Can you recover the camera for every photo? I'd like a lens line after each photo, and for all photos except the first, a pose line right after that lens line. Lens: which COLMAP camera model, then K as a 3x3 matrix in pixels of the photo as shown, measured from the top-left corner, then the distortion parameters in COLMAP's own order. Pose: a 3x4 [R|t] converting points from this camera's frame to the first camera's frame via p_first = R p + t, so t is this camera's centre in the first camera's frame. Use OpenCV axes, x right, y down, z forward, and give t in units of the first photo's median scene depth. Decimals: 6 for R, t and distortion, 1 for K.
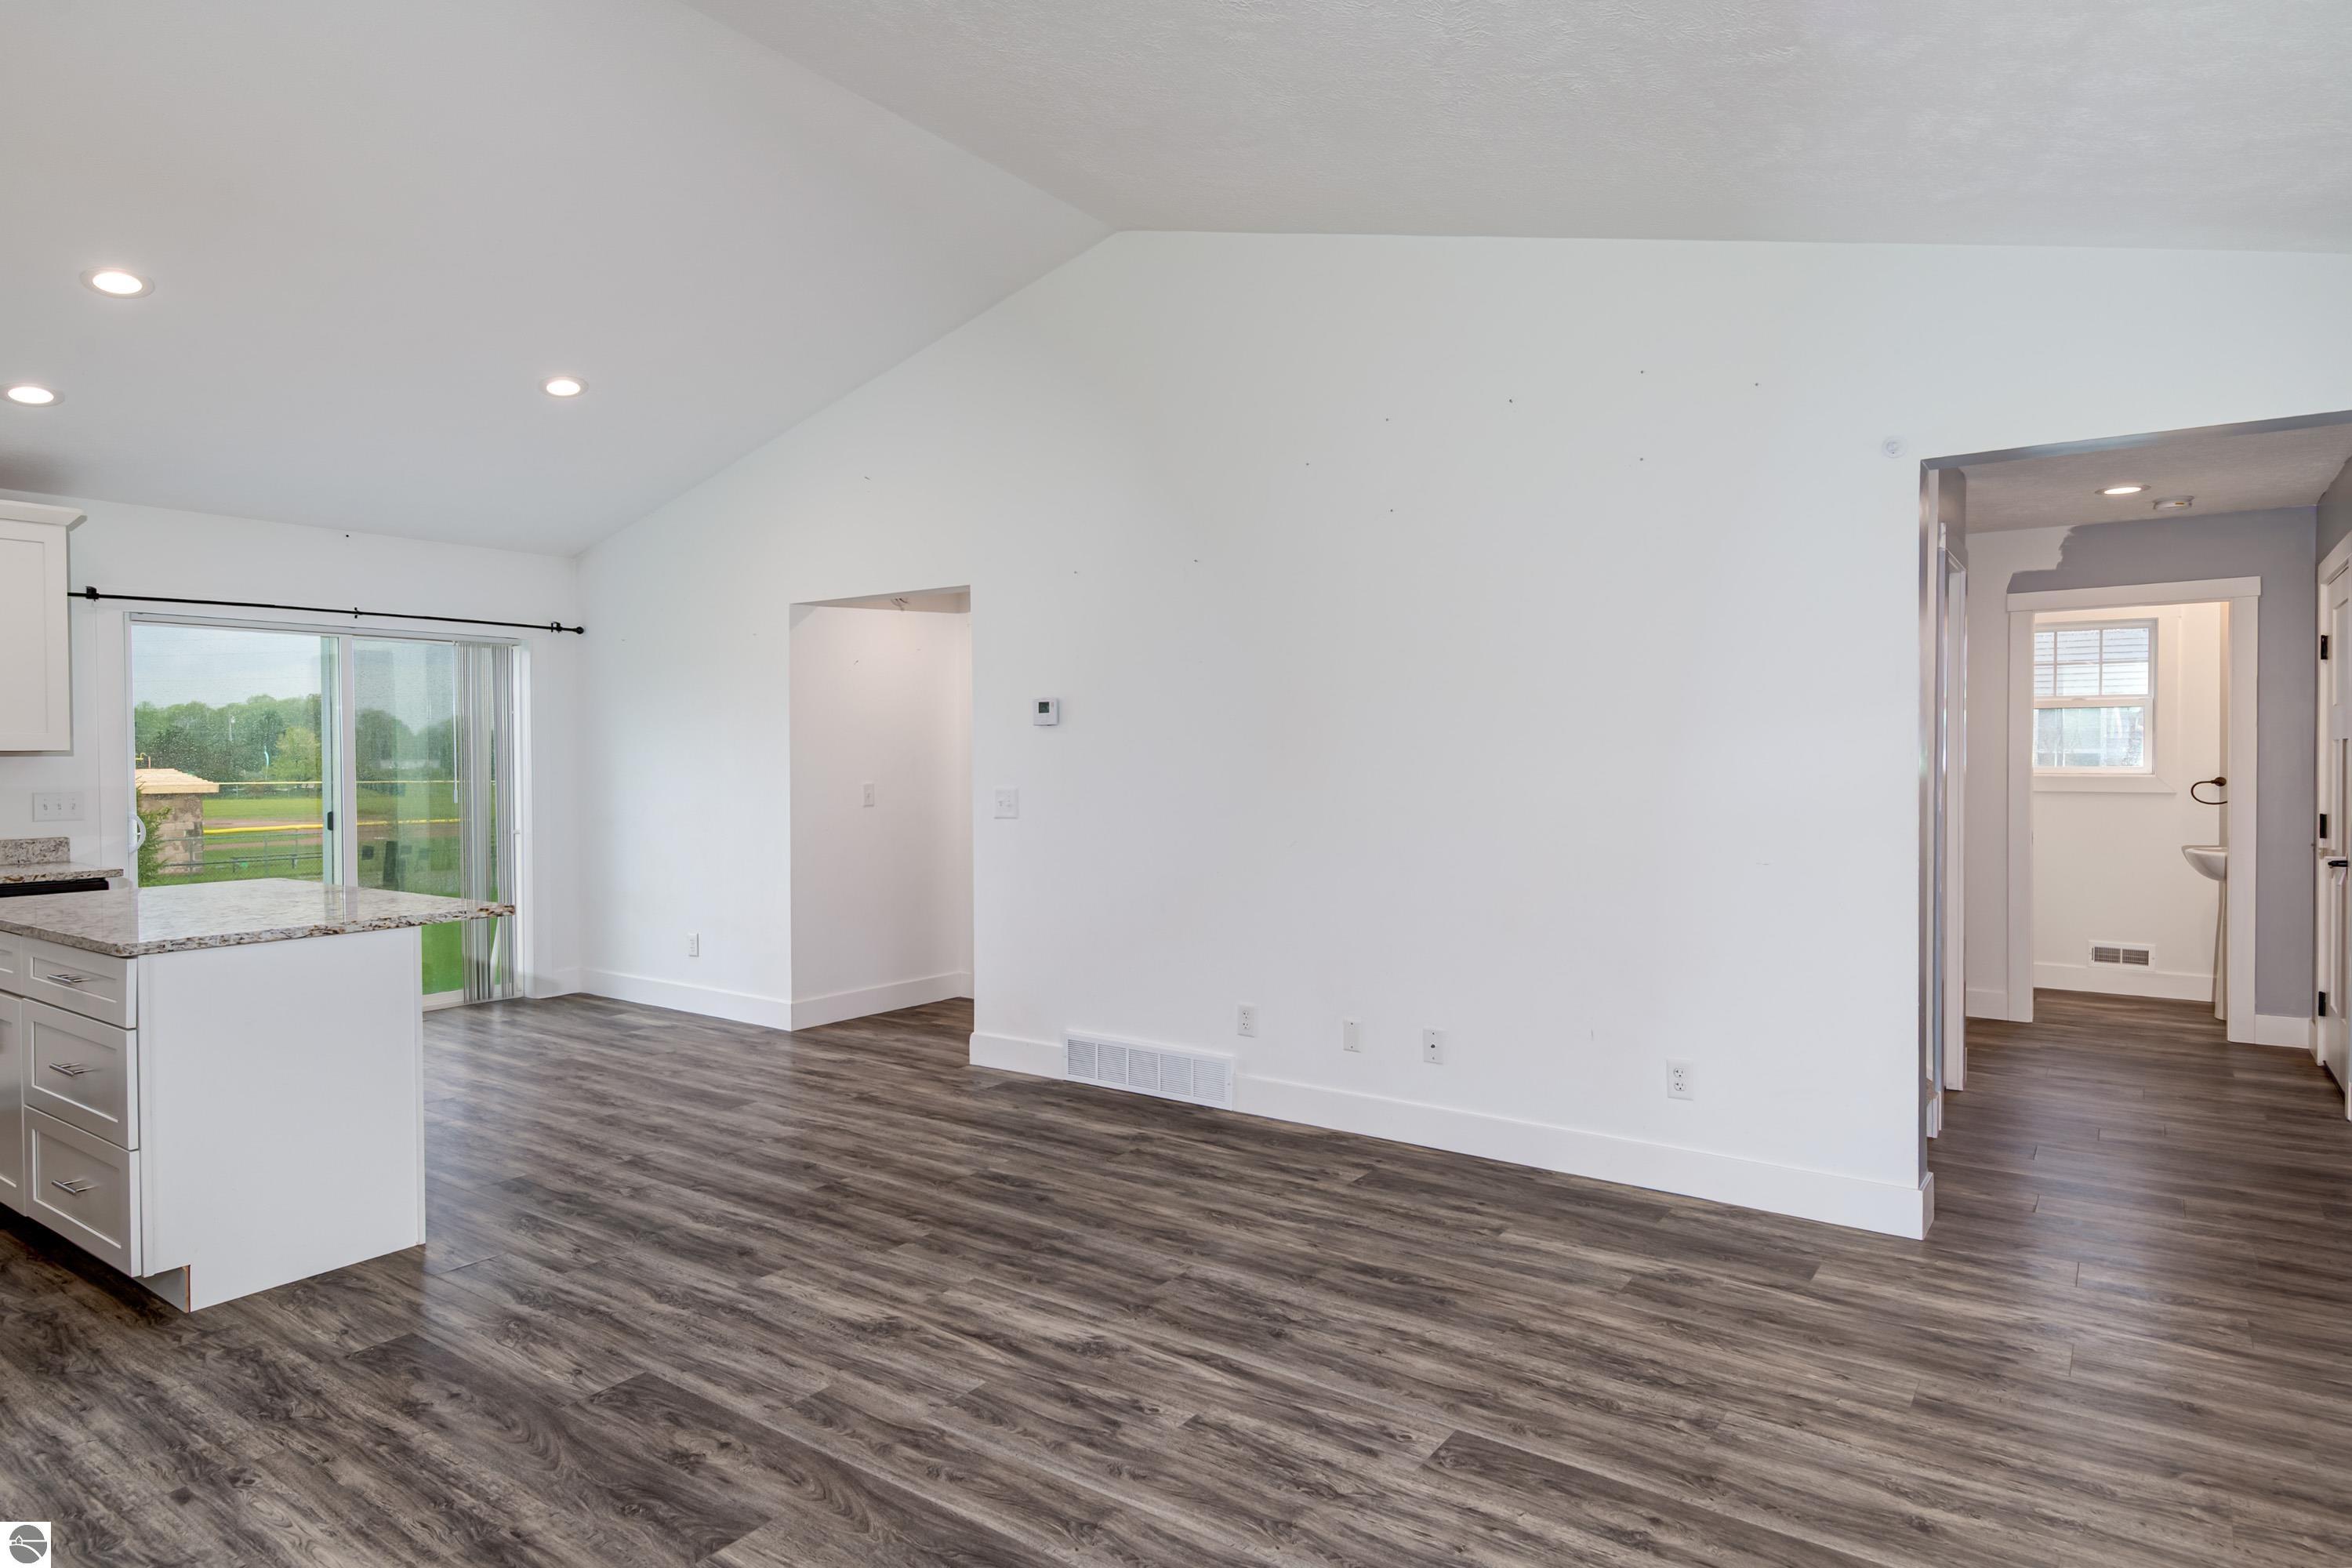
lens RADIAL K [[1305.5, 0, 1236.4], [0, 1305.5, 769.4], [0, 0, 1]] dist [0.023628, -0.011852]
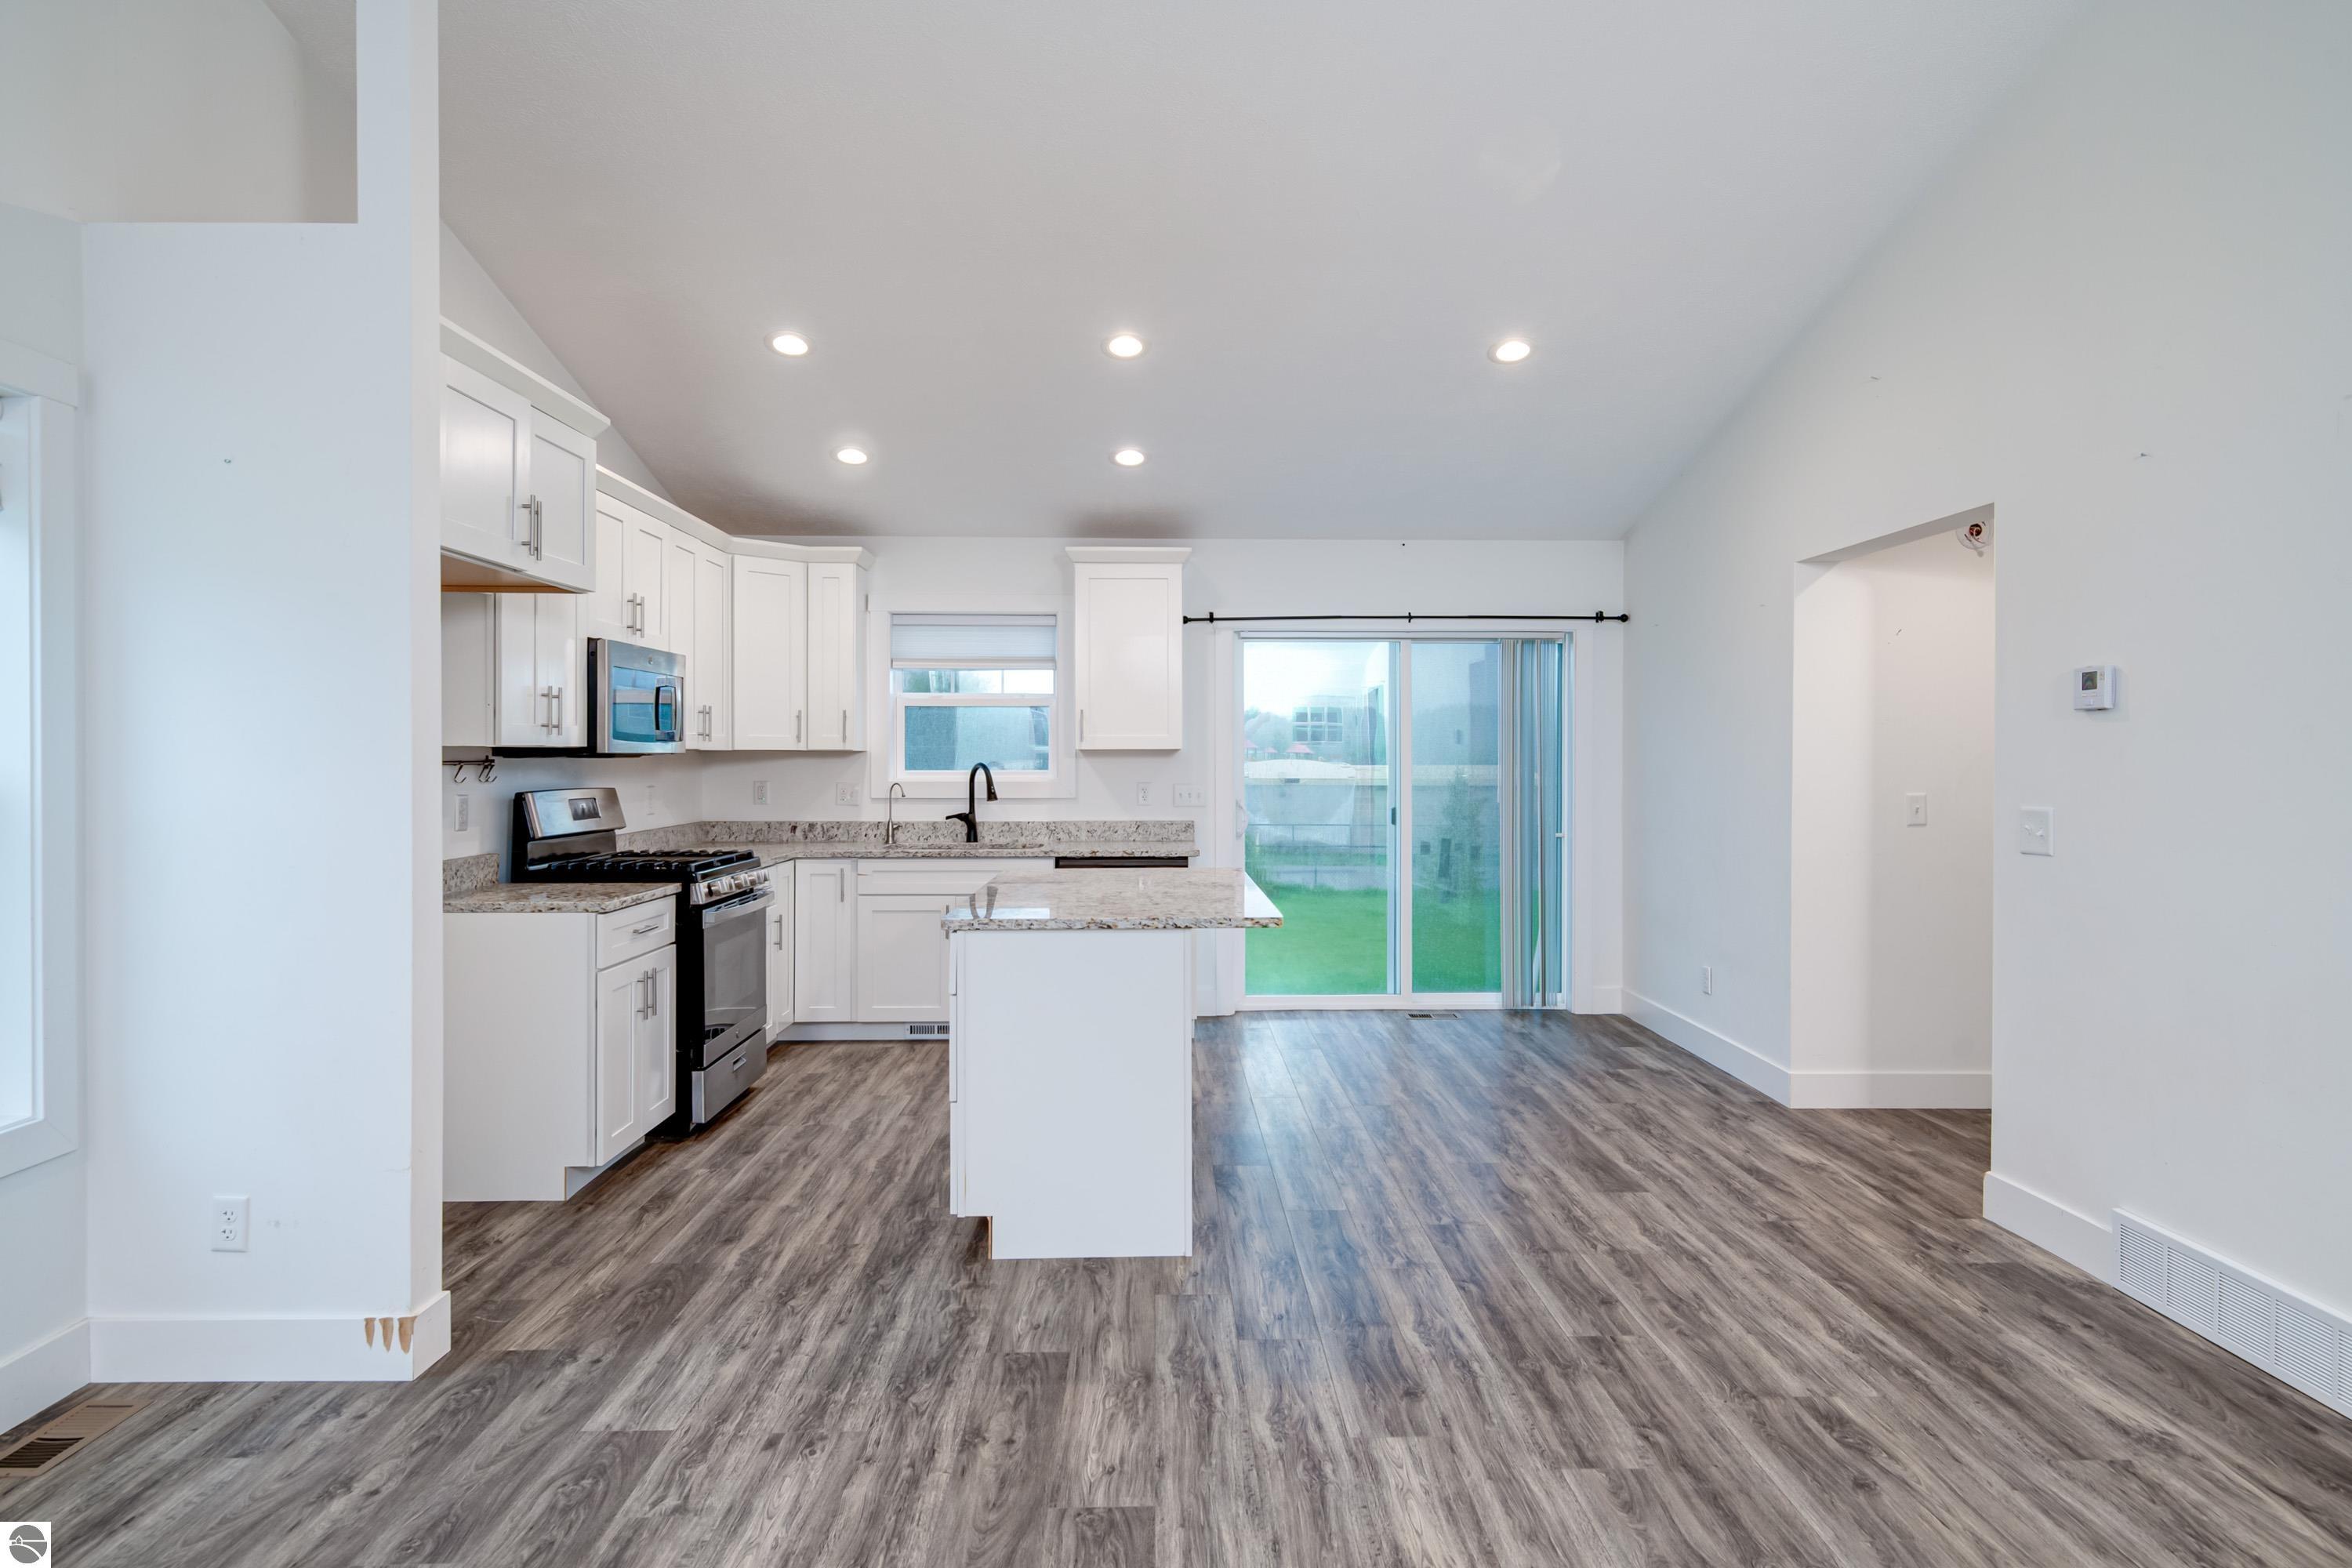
lens RADIAL K [[1368.0, 0, 1217.0], [0, 1368.0, 774.6], [0, 0, 1]] dist [0.024196, -0.016840]
pose [[0.590936, 0.015916, -0.806562, 0.205422], [-0.013303, 0.999862, 0.009983, -0.005878], [0.806609, 0.004830, 0.591066, 0.414202]]
